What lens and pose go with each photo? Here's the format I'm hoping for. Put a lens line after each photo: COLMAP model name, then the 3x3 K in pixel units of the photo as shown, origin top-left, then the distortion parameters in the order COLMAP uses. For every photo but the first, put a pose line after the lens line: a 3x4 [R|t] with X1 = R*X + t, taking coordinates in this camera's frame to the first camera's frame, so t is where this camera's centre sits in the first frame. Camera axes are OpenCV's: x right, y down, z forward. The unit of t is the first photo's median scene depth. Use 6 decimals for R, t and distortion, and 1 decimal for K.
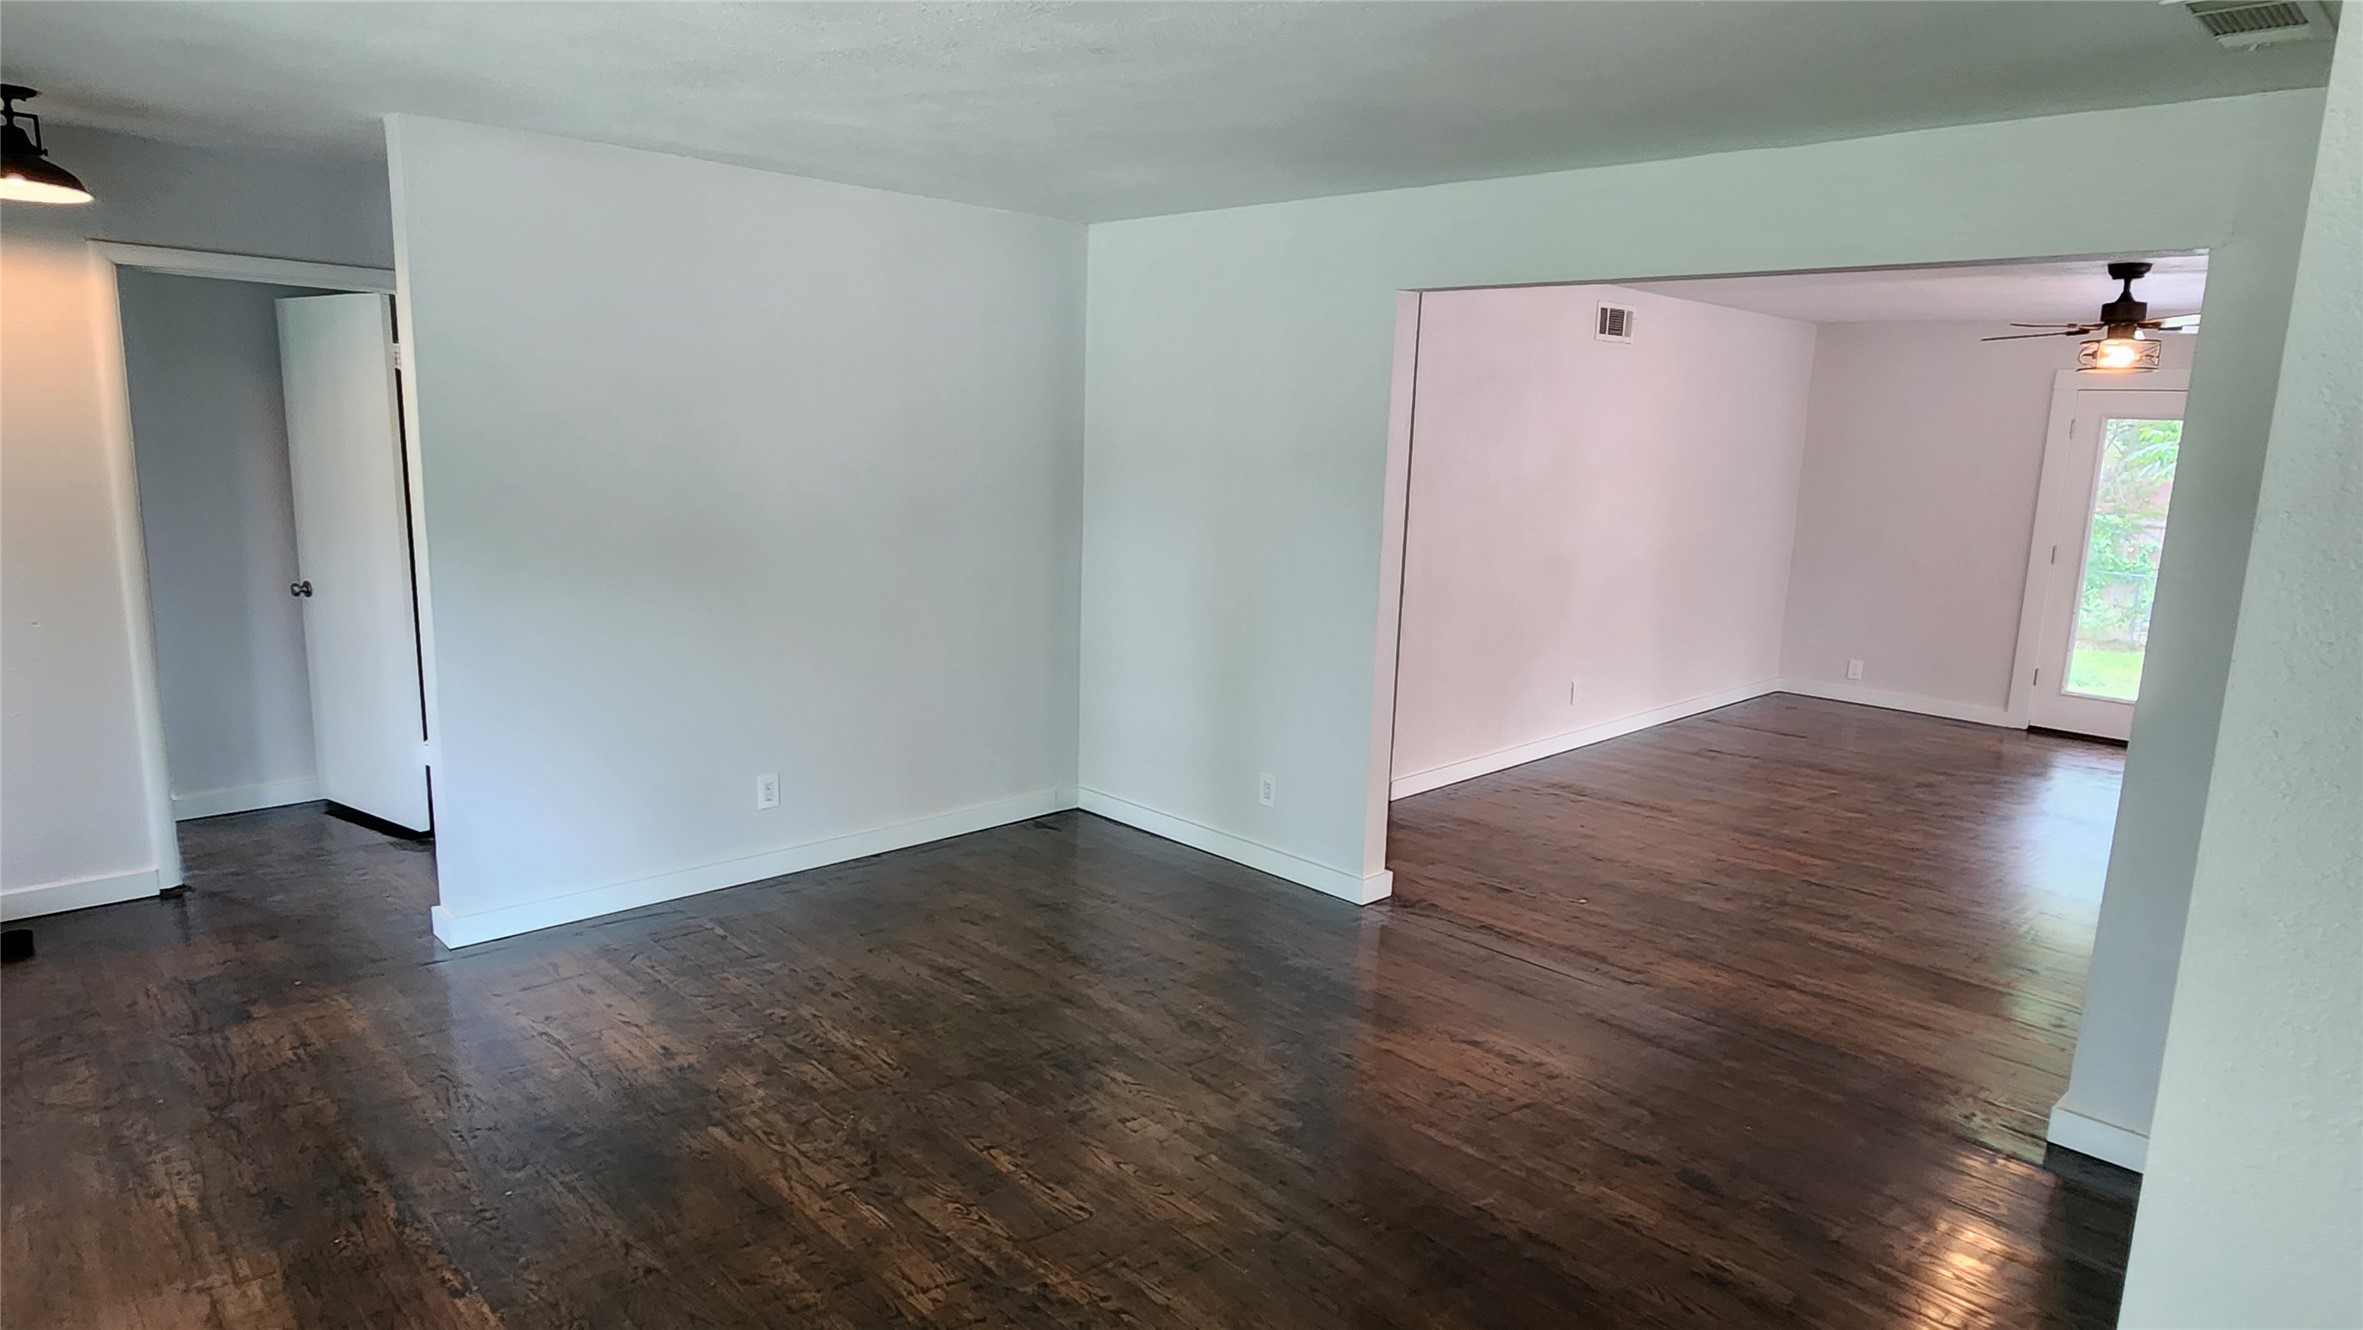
lens RADIAL K [[1369.4, 0, 1181.5], [0, 1369.4, 665.0], [0, 0, 1]] dist [-0.006270, -0.000388]
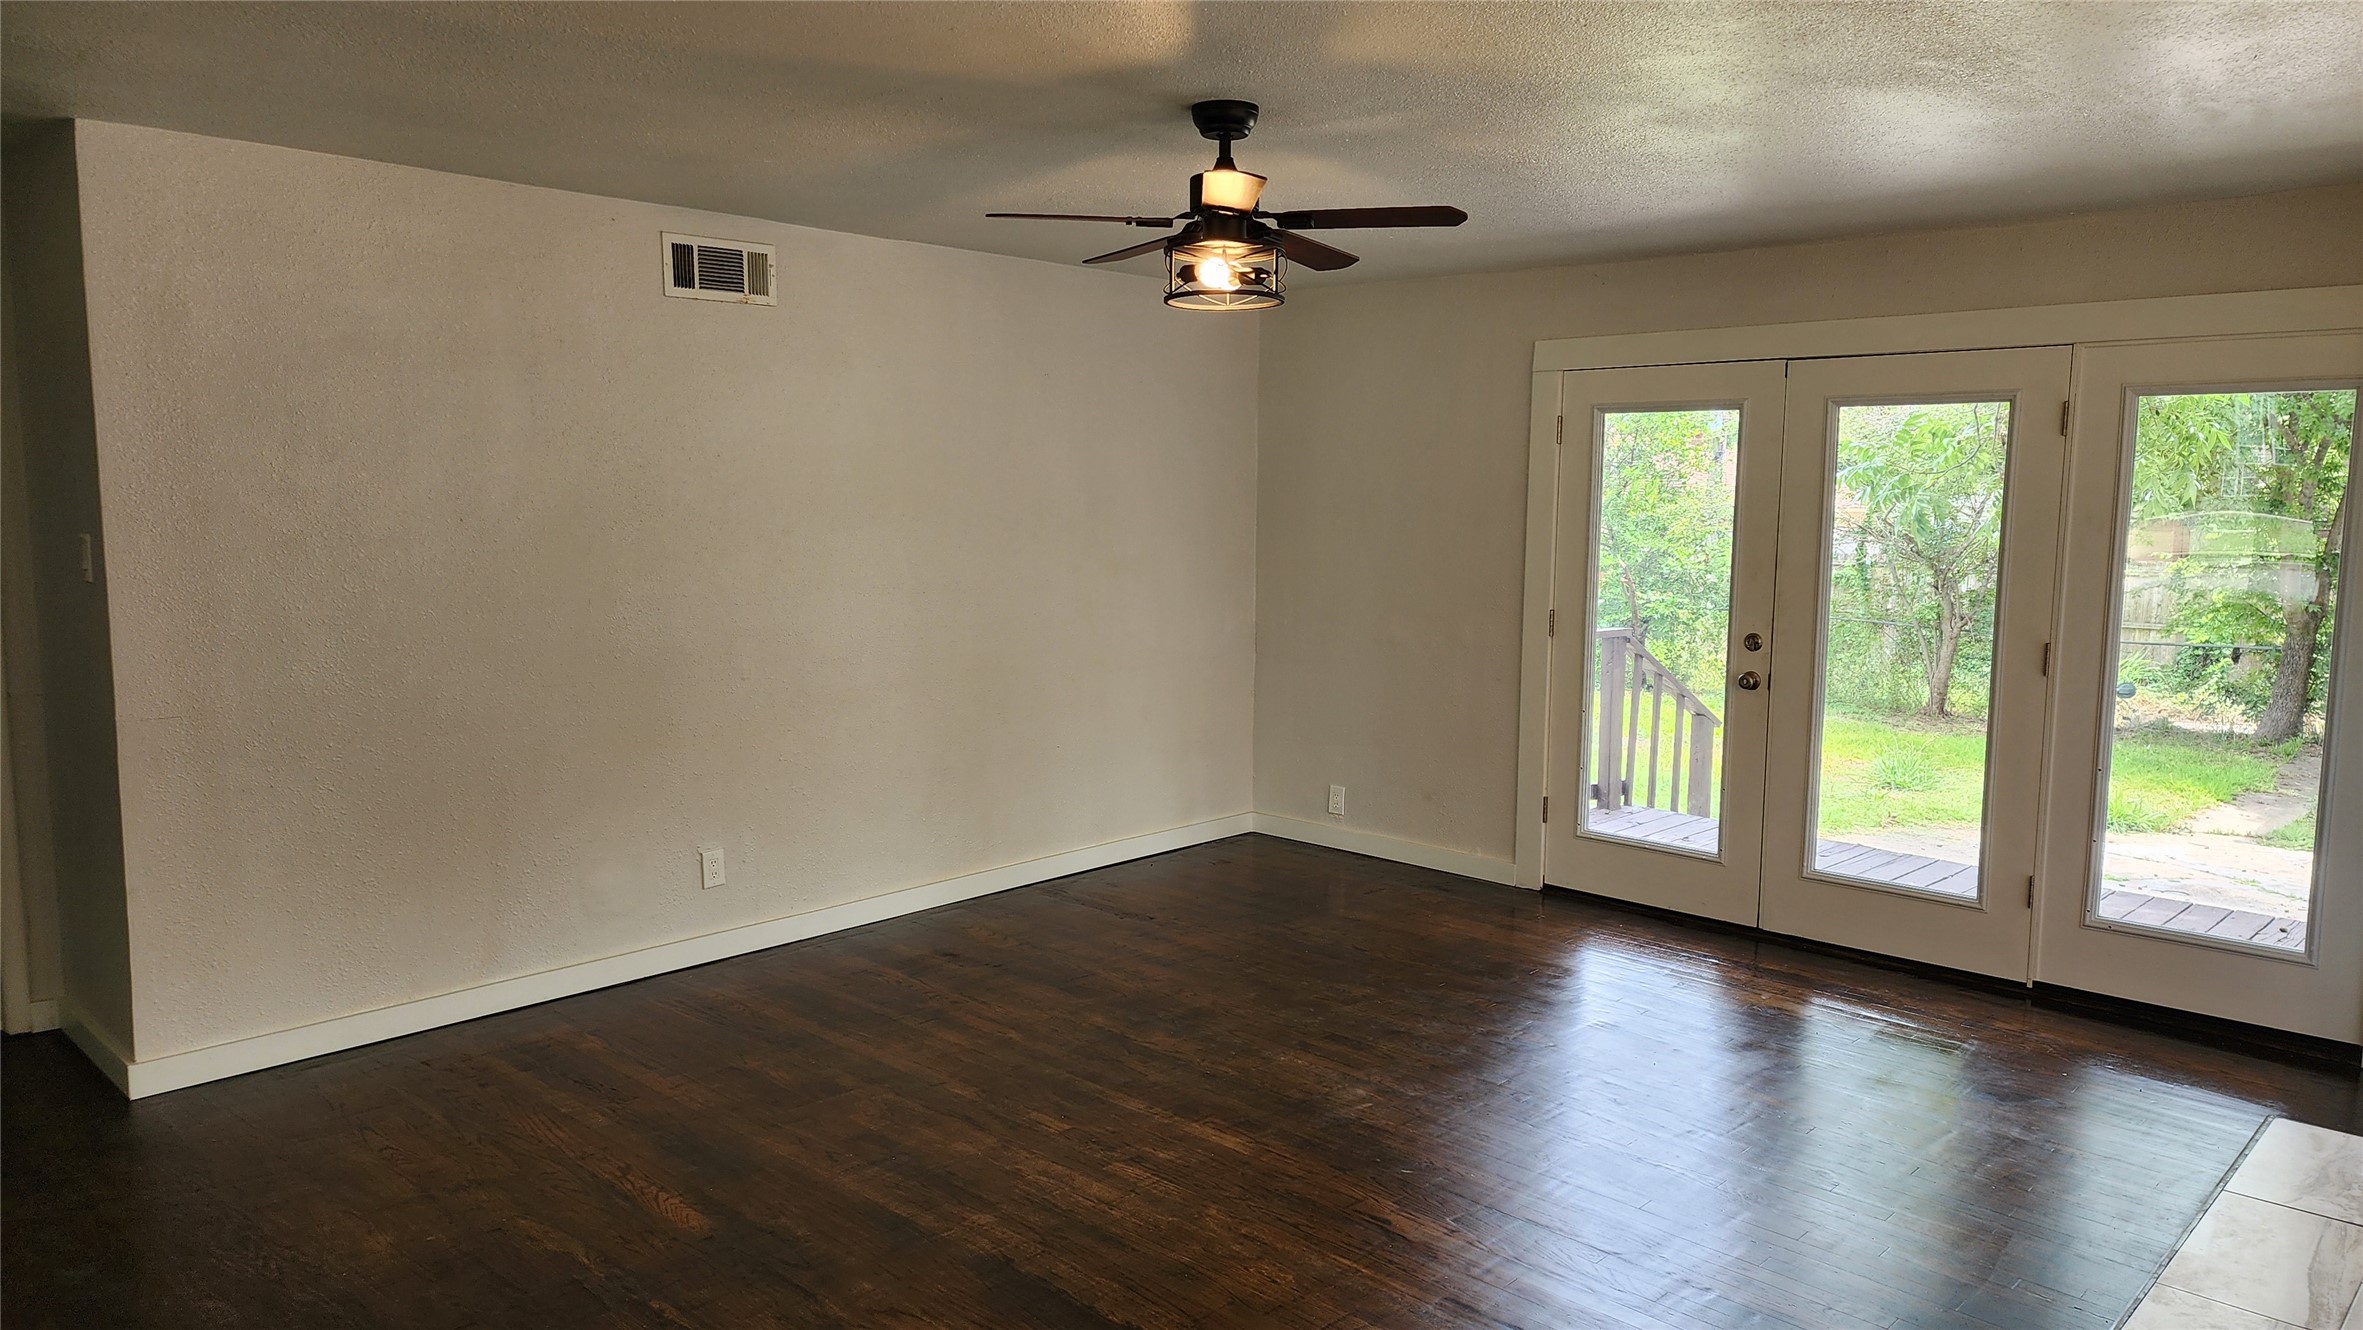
lens RADIAL K [[1585.5, 0, 1185.8], [0, 1585.5, 672.6], [0, 0, 1]] dist [0.098304, -0.092330]
pose [[0.998863, -0.030291, 0.036821, 0.462463], [0.032435, 0.997725, -0.059095, -0.018036], [-0.034947, 0.060222, 0.997573, 0.260060]]
